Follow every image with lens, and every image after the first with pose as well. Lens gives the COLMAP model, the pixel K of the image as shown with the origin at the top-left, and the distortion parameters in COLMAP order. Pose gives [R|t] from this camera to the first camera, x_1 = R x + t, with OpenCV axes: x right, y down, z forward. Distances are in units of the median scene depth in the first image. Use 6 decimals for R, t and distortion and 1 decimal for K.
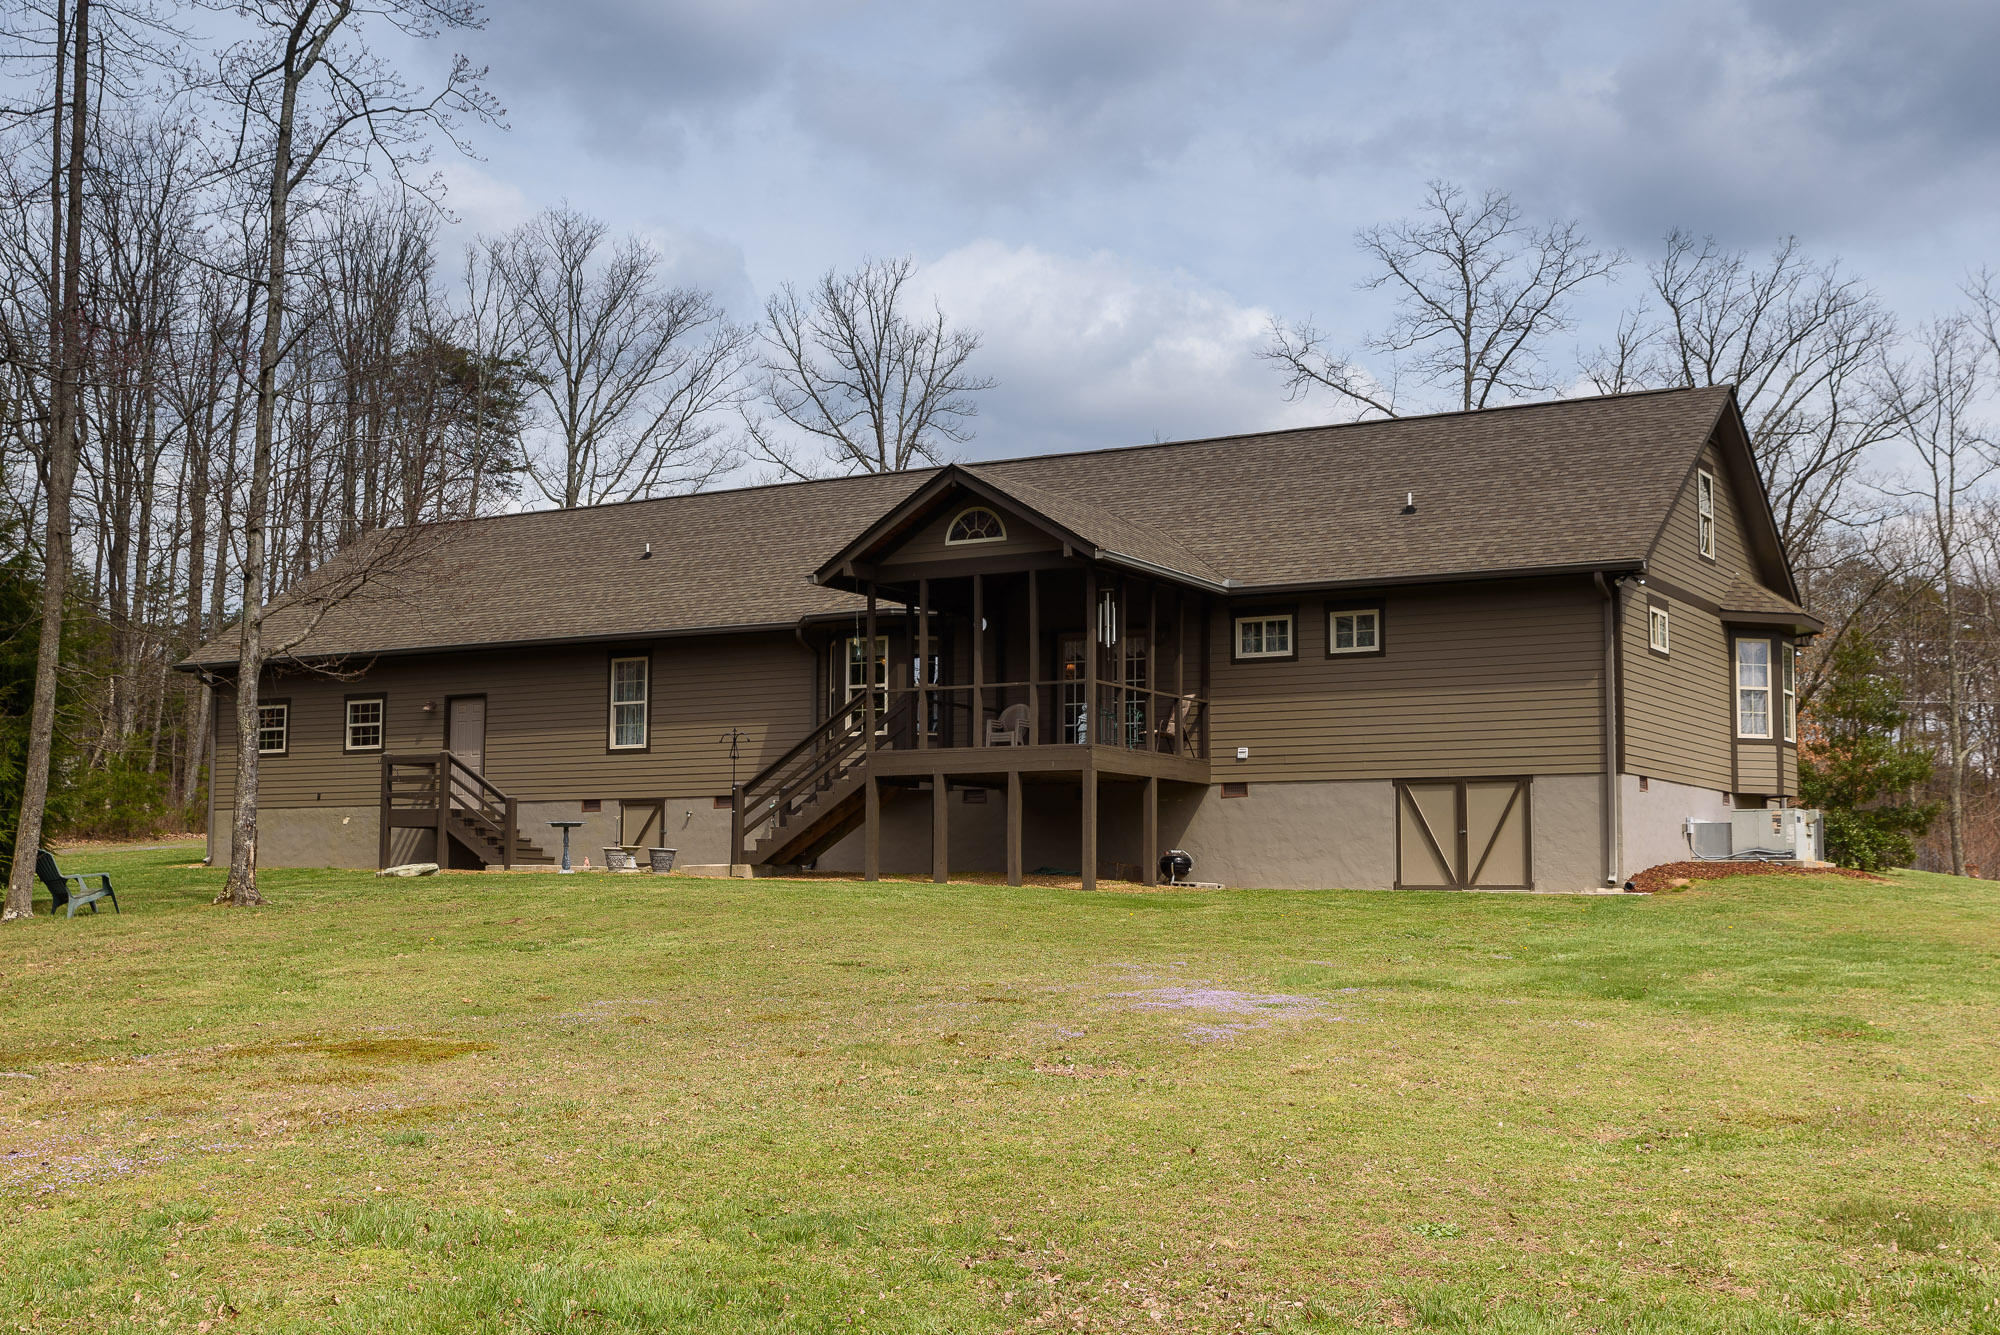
lens RADIAL K [[2434.7, 0, 999.1], [0, 2434.7, 665.5], [0, 0, 1]] dist [0.032107, 0.000000]
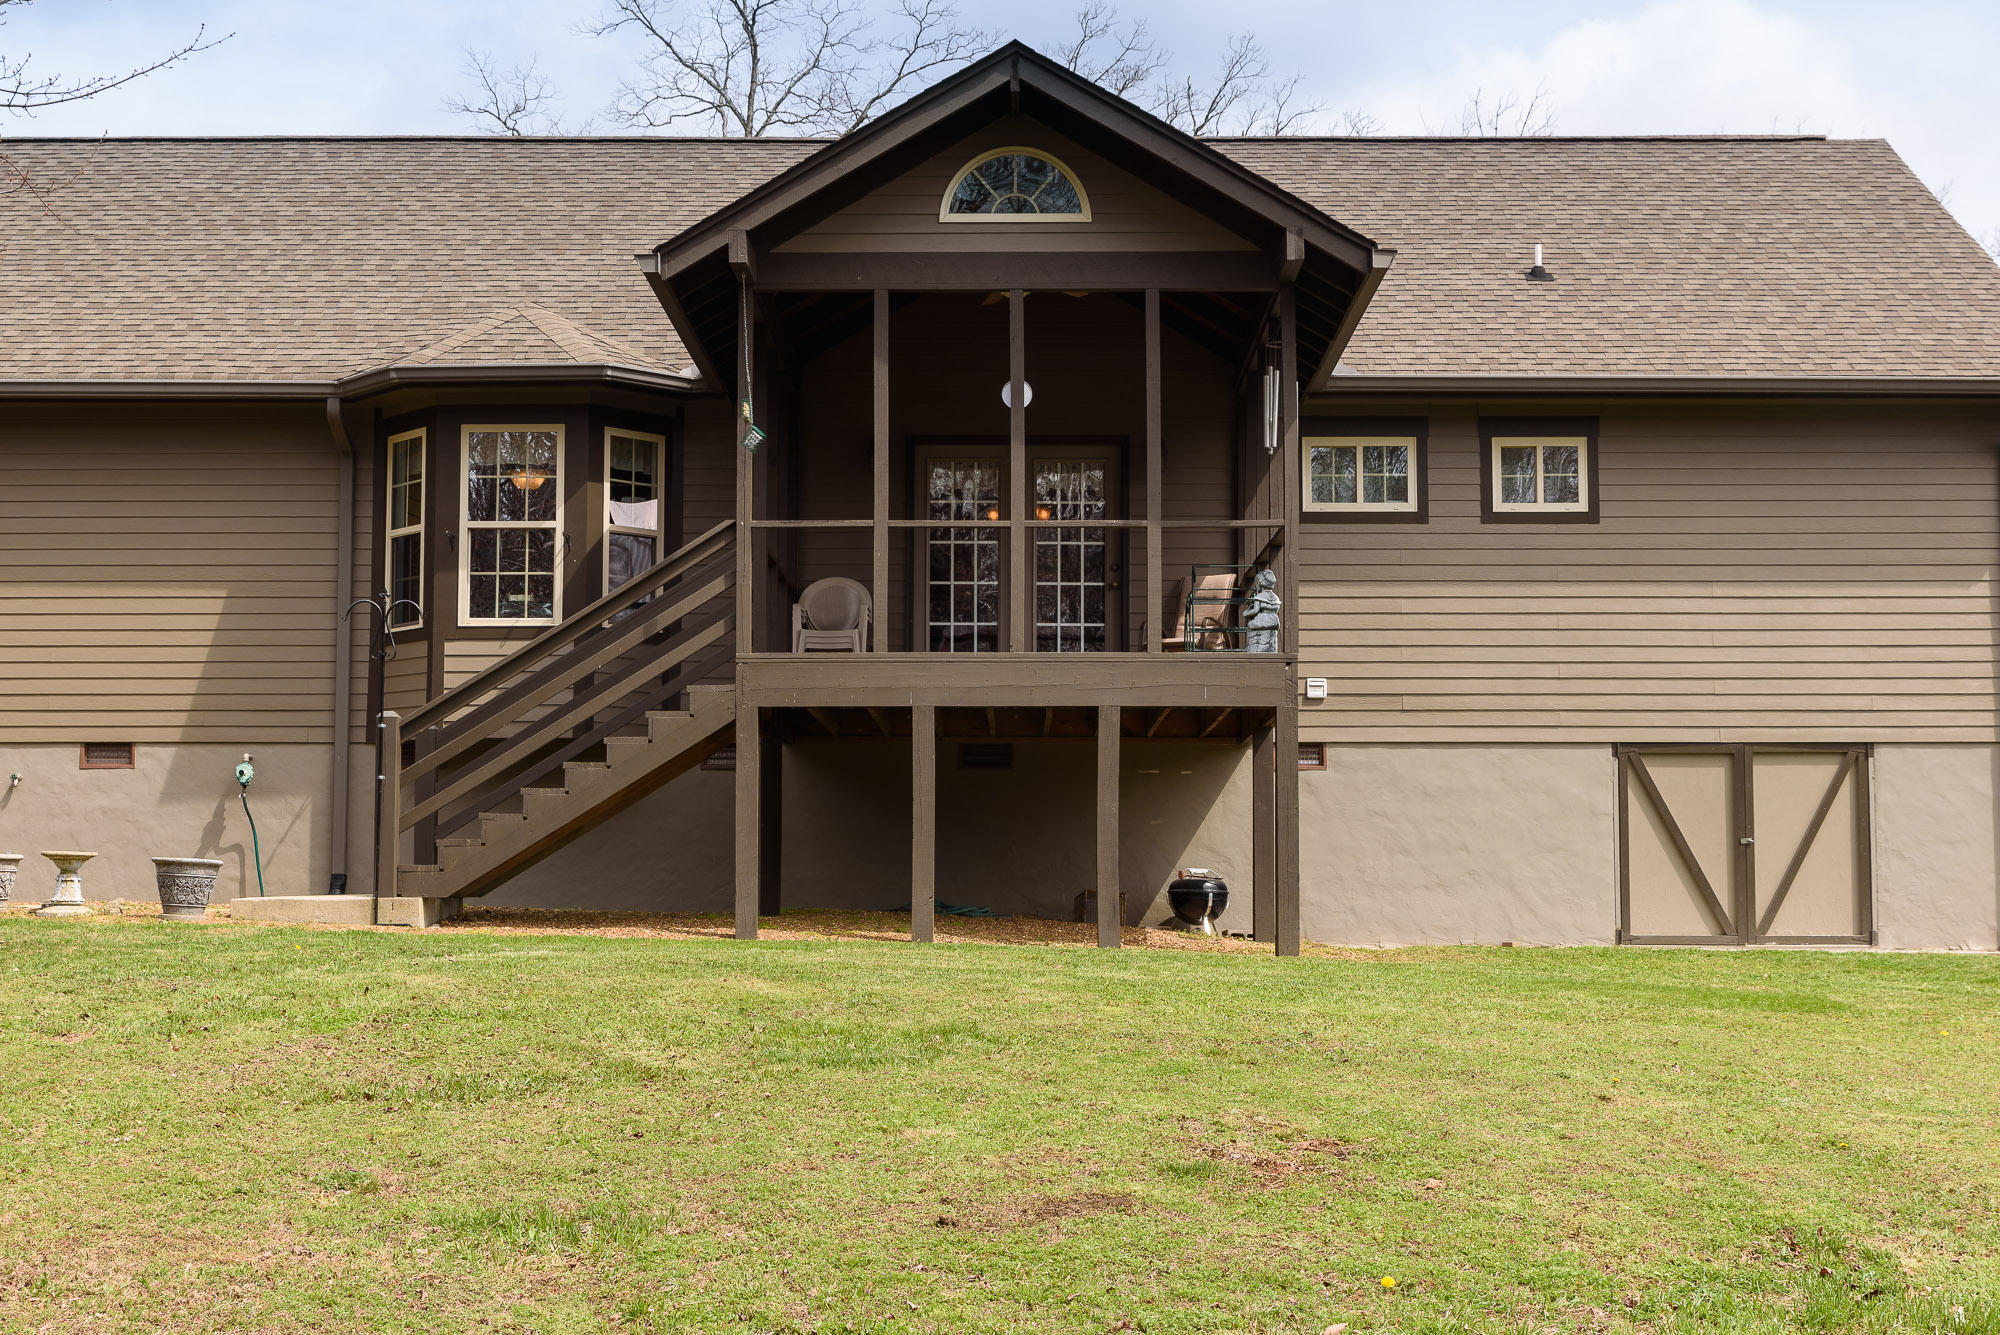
lens RADIAL K [[2719.4, 0, 1000.4], [0, 2719.4, 667.5], [0, 0, 1]] dist [0.002110, 0.000000]
pose [[0.863954, 0.040779, 0.501917, -0.268324], [-0.048913, 0.998798, 0.003045, 0.033928], [-0.501190, -0.027181, 0.864910, 0.531655]]
